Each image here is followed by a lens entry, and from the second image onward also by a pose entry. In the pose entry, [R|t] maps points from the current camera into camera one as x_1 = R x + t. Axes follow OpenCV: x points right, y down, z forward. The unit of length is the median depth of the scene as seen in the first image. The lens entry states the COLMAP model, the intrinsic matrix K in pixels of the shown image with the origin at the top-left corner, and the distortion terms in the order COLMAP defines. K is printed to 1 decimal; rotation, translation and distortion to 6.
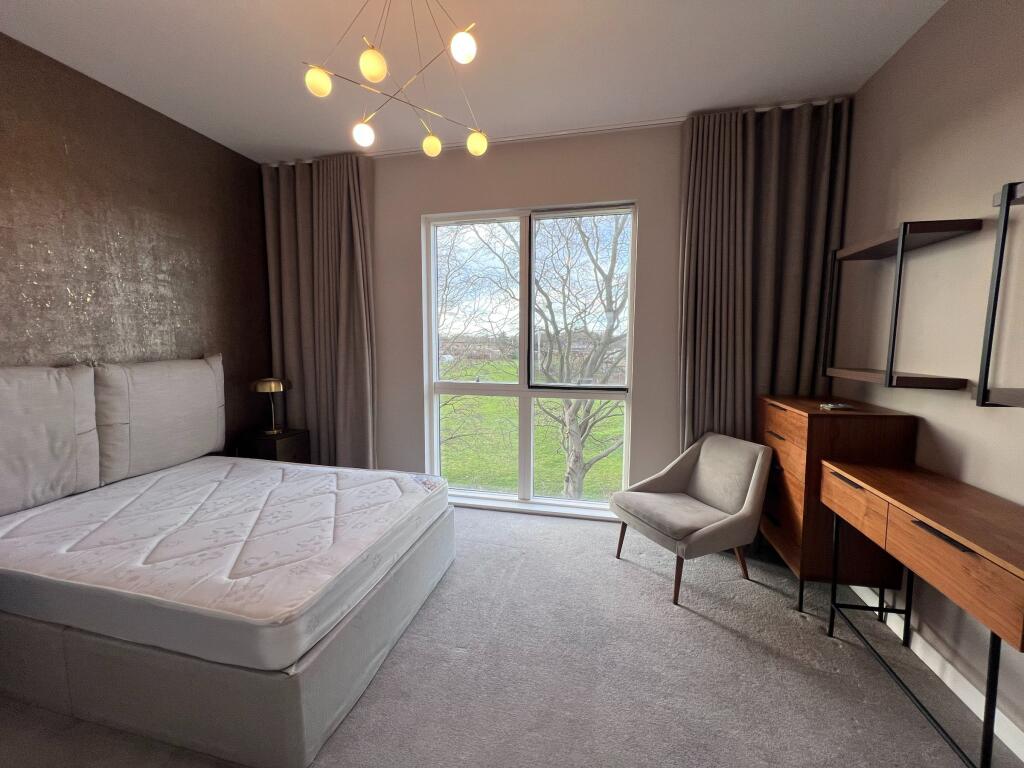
lens RADIAL K [[416.1, 0, 506.0], [0, 416.1, 384.7], [0, 0, 1]] dist [-0.001095, -0.000010]
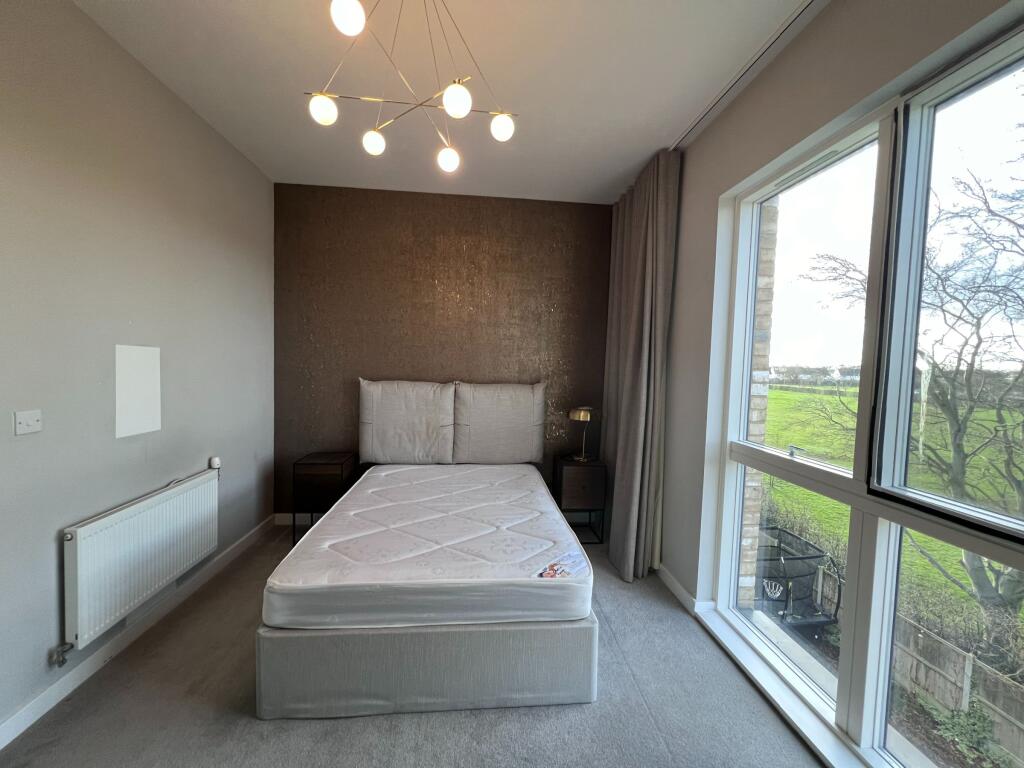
lens RADIAL K [[408.9, 0, 509.1], [0, 408.9, 385.4], [0, 0, 1]] dist [-0.001161, -0.000050]
pose [[0.319578, 0.060883, -0.945602, 0.427118], [-0.127646, 0.991604, 0.020706, -0.084260], [0.938923, 0.114085, 0.324667, 0.608497]]
